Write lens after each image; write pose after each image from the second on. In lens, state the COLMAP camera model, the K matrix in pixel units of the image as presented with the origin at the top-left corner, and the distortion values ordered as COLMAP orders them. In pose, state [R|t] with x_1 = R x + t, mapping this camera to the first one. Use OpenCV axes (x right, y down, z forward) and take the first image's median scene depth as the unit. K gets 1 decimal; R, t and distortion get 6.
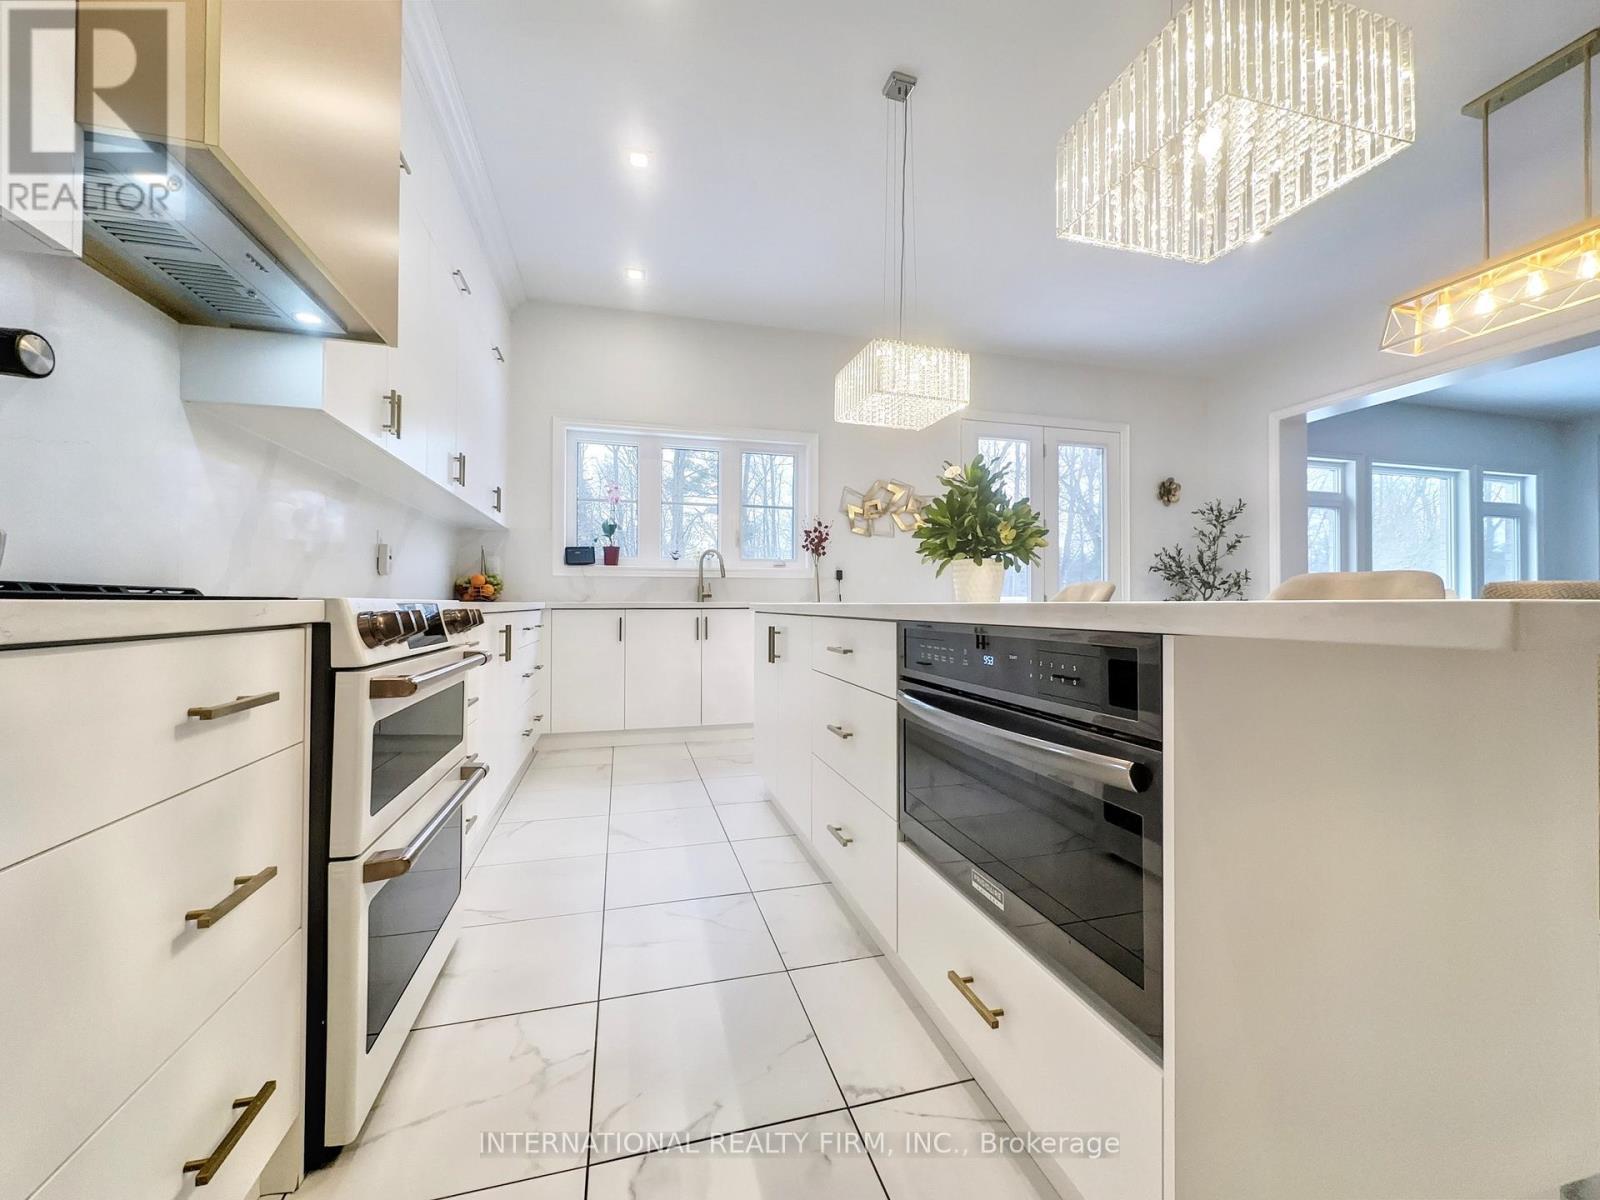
lens RADIAL K [[644.1, 0, 800.0], [0, 644.1, 600.0], [0, 0, 1]] dist [0.000189, 0.000367]
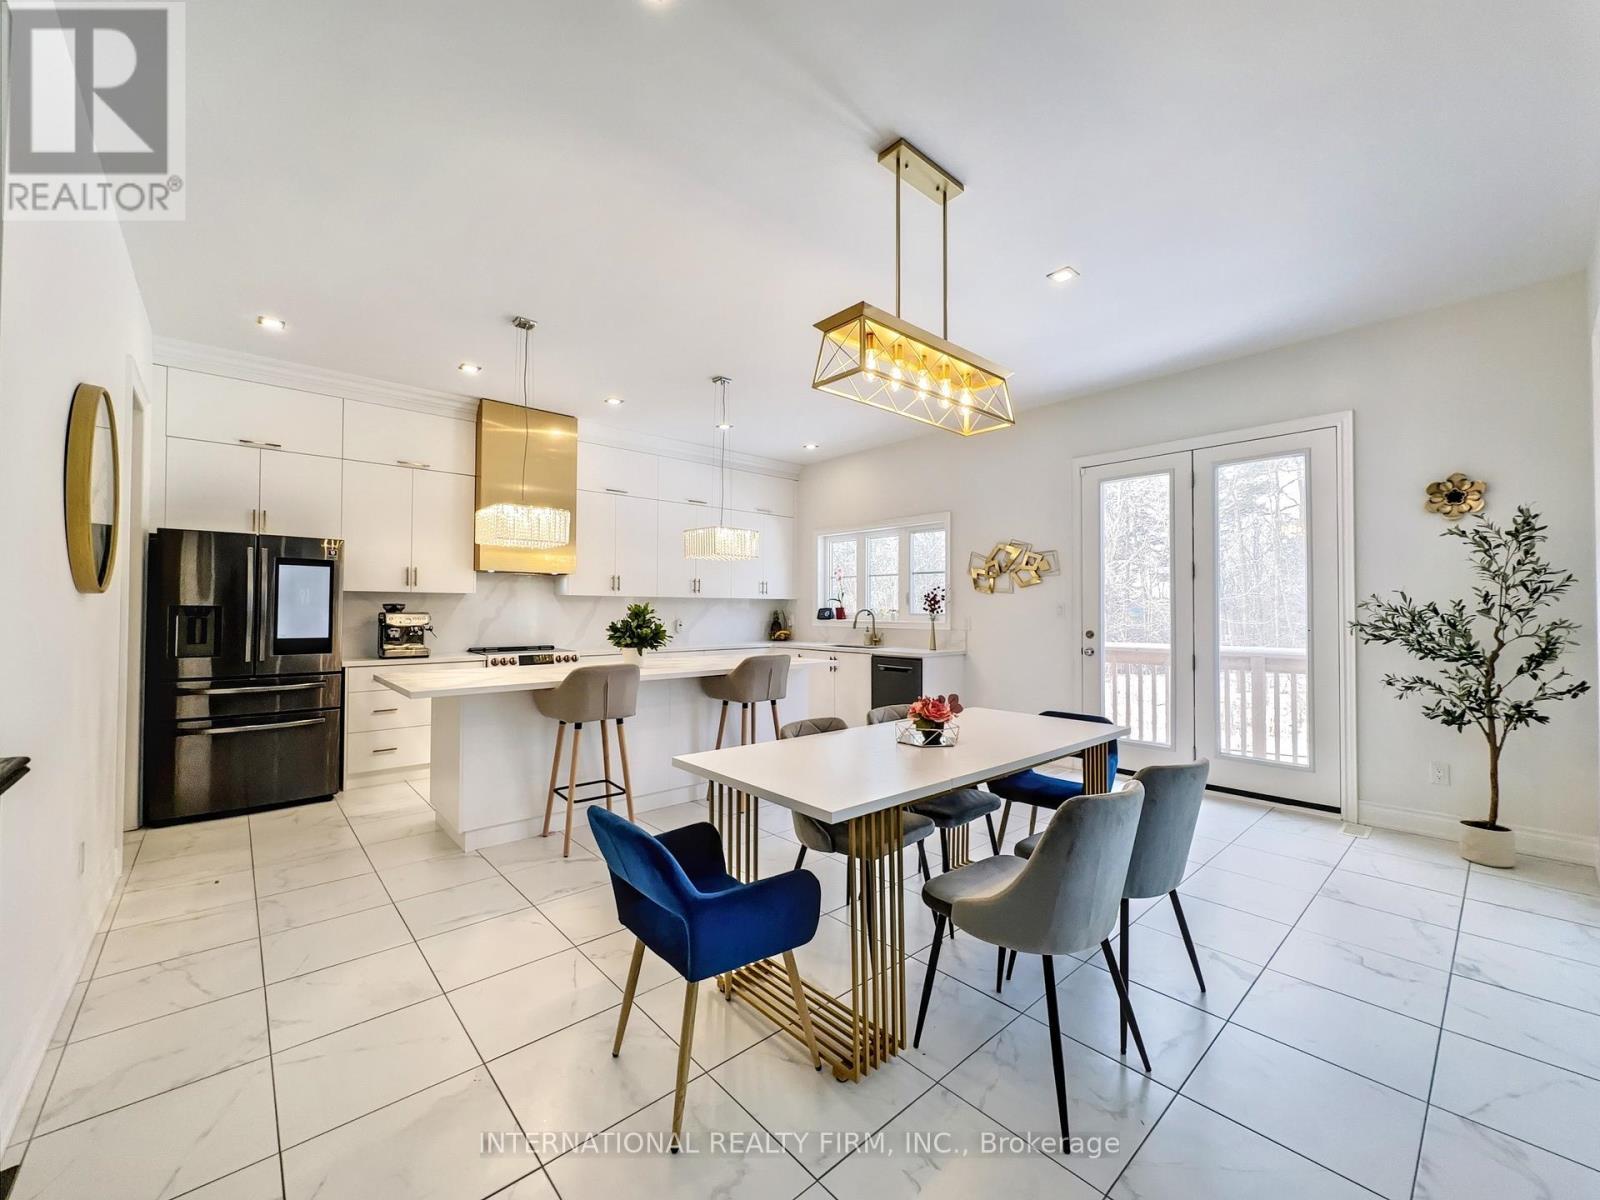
lens RADIAL K [[644.1, 0, 800.0], [0, 644.1, 600.0], [0, 0, 1]] dist [0.000189, 0.000367]
pose [[0.443754, -0.014926, -0.896024, 1.047952], [0.003998, 0.999884, -0.014677, -0.077607], [0.896140, 0.002931, 0.443762, 0.216504]]
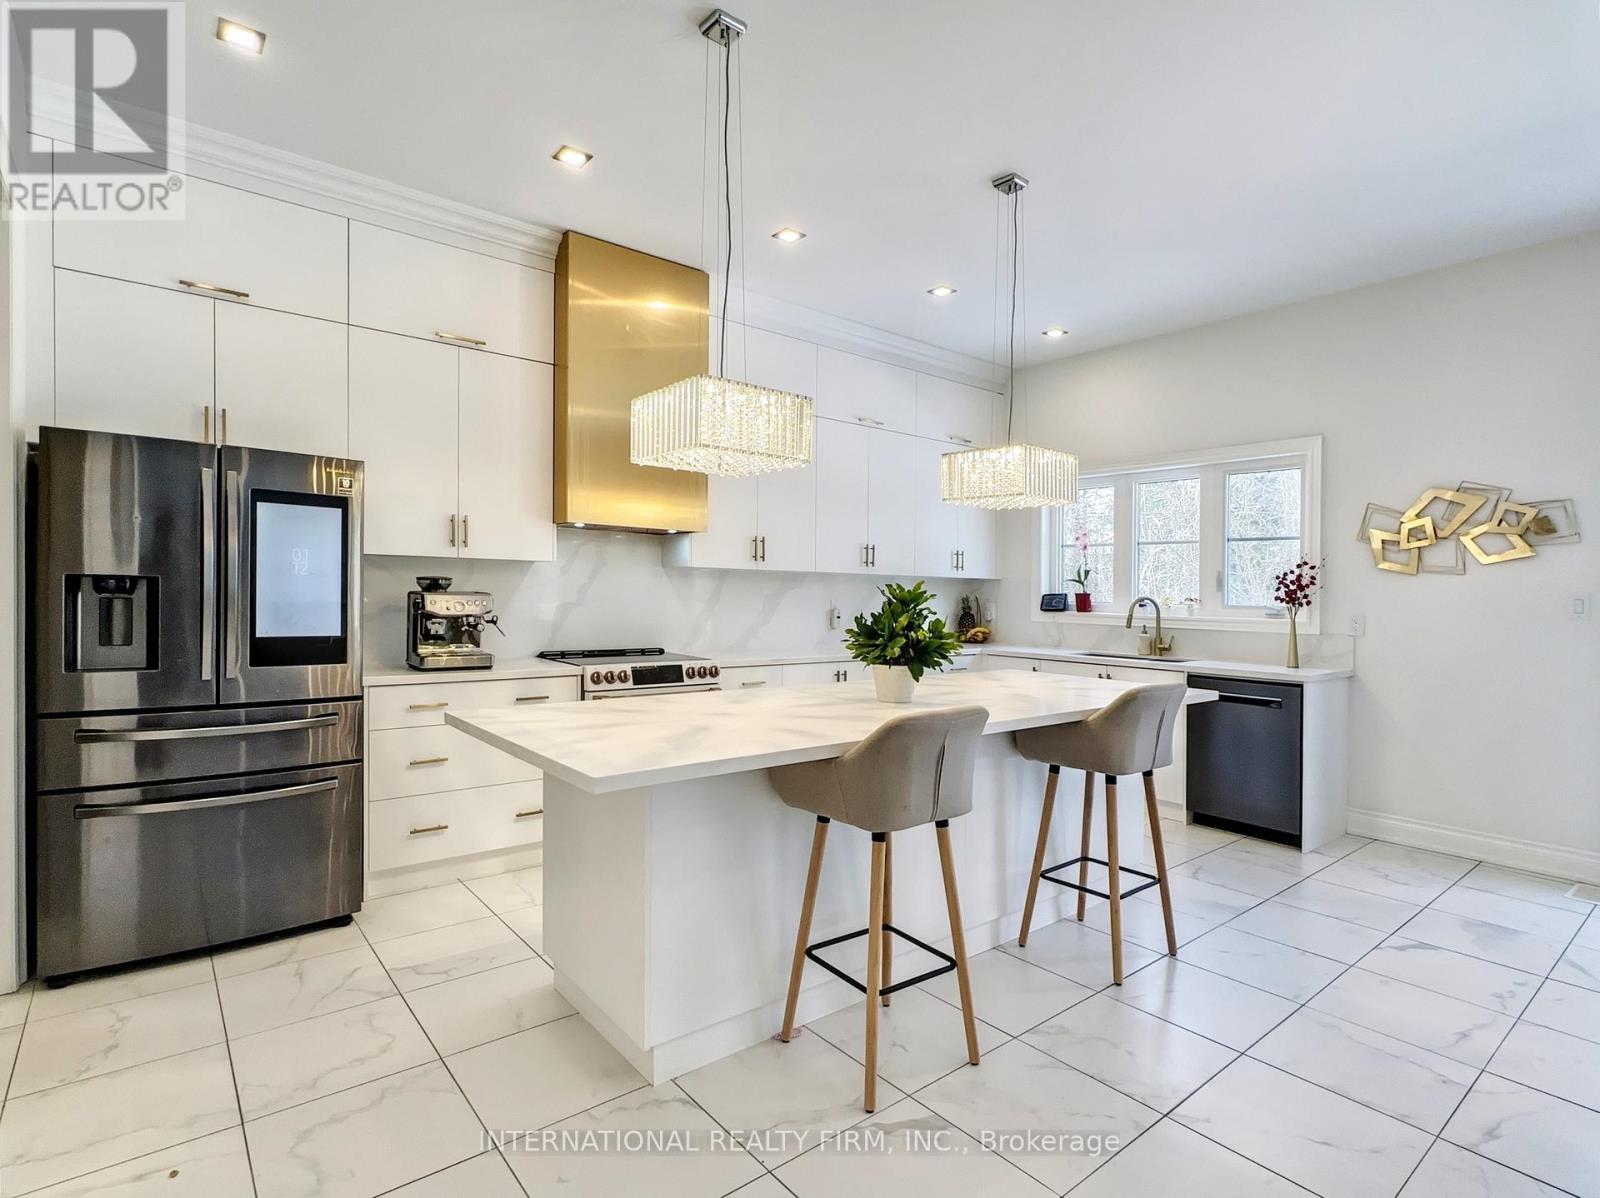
lens RADIAL K [[809.9, 0, 800.8], [0, 809.9, 610.7], [0, 0, 1]] dist [-0.001726, -0.001404]
pose [[0.406434, 0.026024, -0.913310, 0.659841], [-0.011571, 0.999661, 0.023336, -0.079044], [0.913607, 0.001084, 0.406597, 0.095034]]
